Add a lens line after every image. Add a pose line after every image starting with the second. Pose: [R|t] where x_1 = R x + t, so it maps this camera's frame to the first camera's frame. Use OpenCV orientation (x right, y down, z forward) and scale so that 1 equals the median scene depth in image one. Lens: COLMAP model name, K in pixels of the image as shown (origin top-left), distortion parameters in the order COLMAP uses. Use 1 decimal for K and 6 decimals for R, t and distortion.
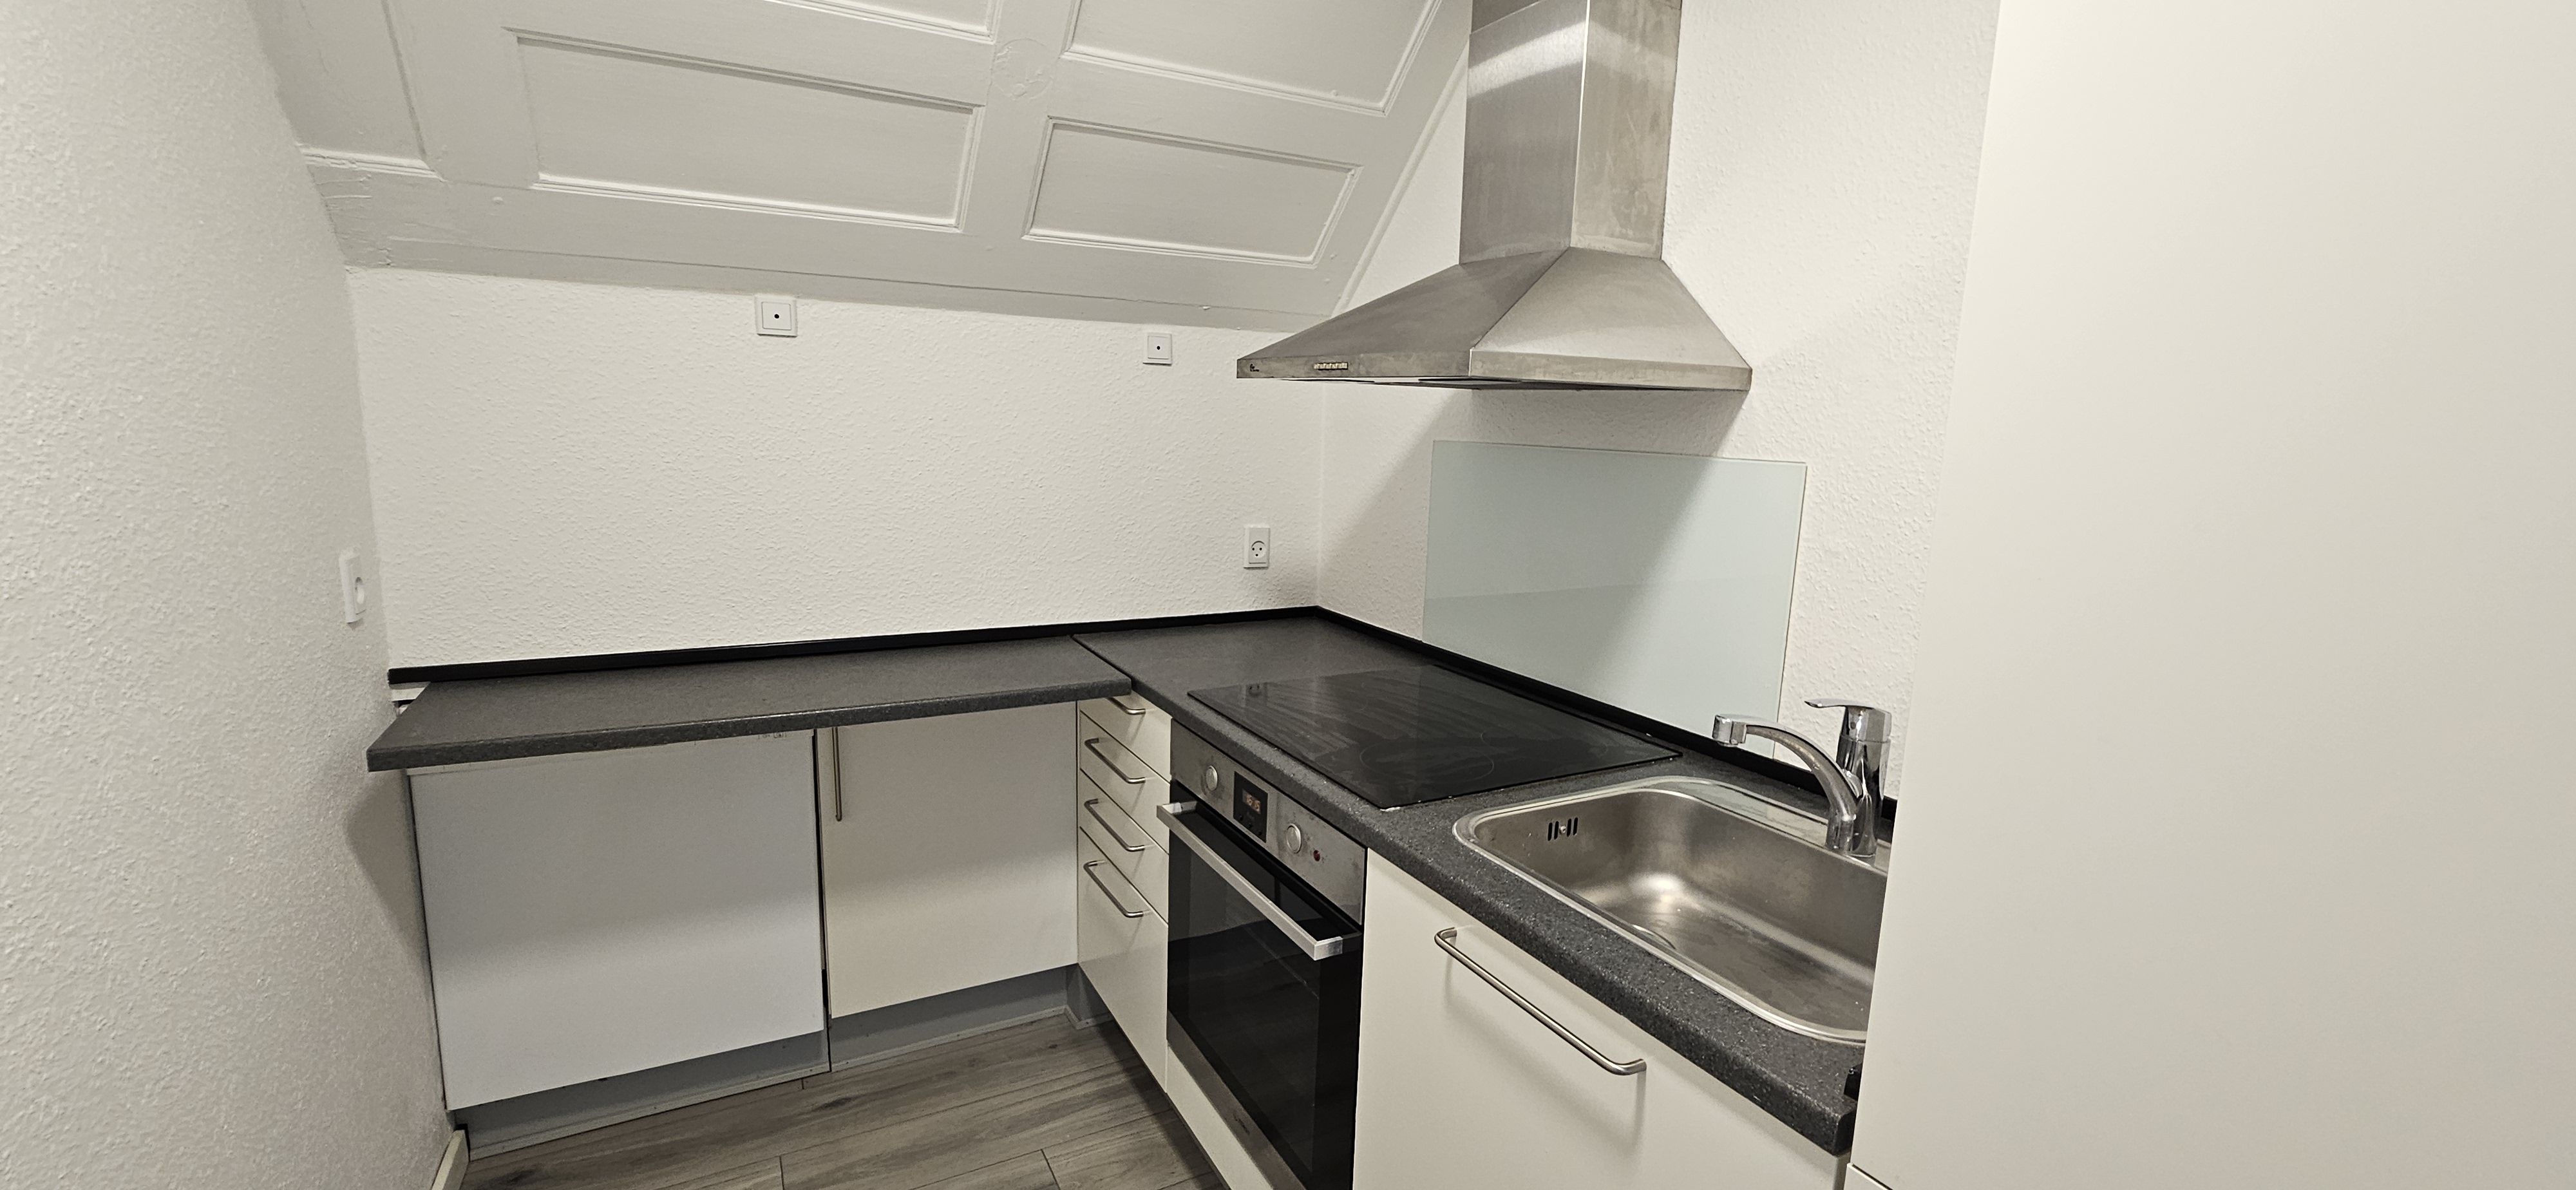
lens RADIAL K [[1078.3, 0, 1325.3], [0, 1078.3, 602.5], [0, 0, 1]] dist [-0.009569, 0.000156]
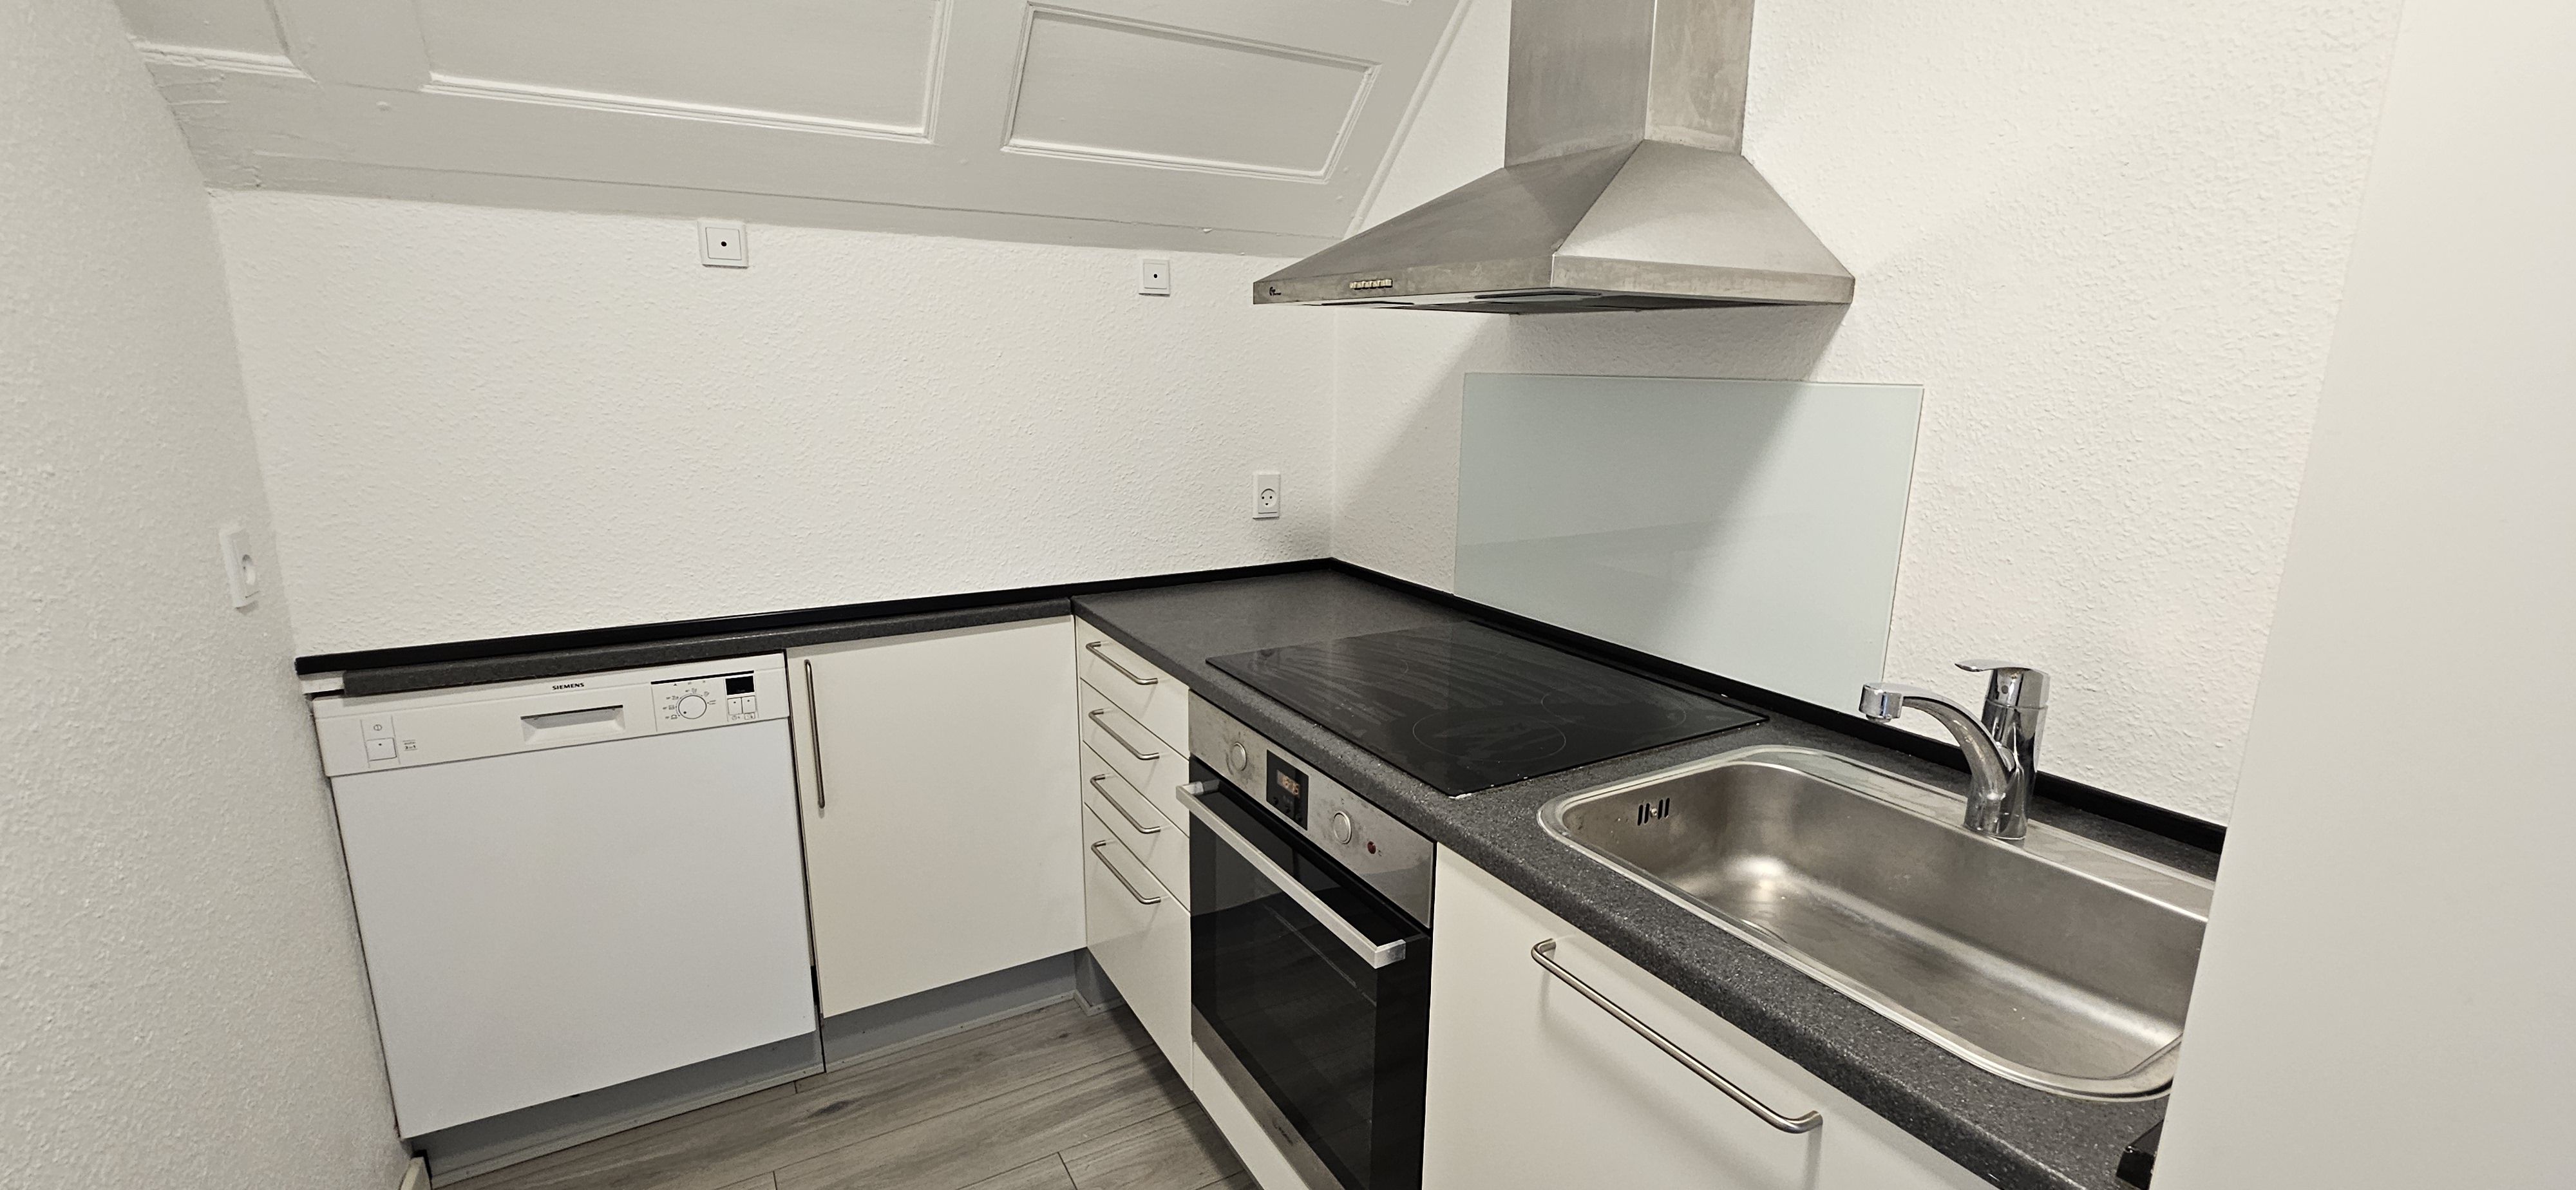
lens RADIAL K [[1078.3, 0, 1325.3], [0, 1078.3, 602.5], [0, 0, 1]] dist [-0.009569, 0.000156]
pose [[0.999568, -0.023675, 0.017400, -0.050136], [0.022783, 0.998500, 0.049793, -0.007873], [-0.018553, -0.049375, 0.998608, 0.120880]]
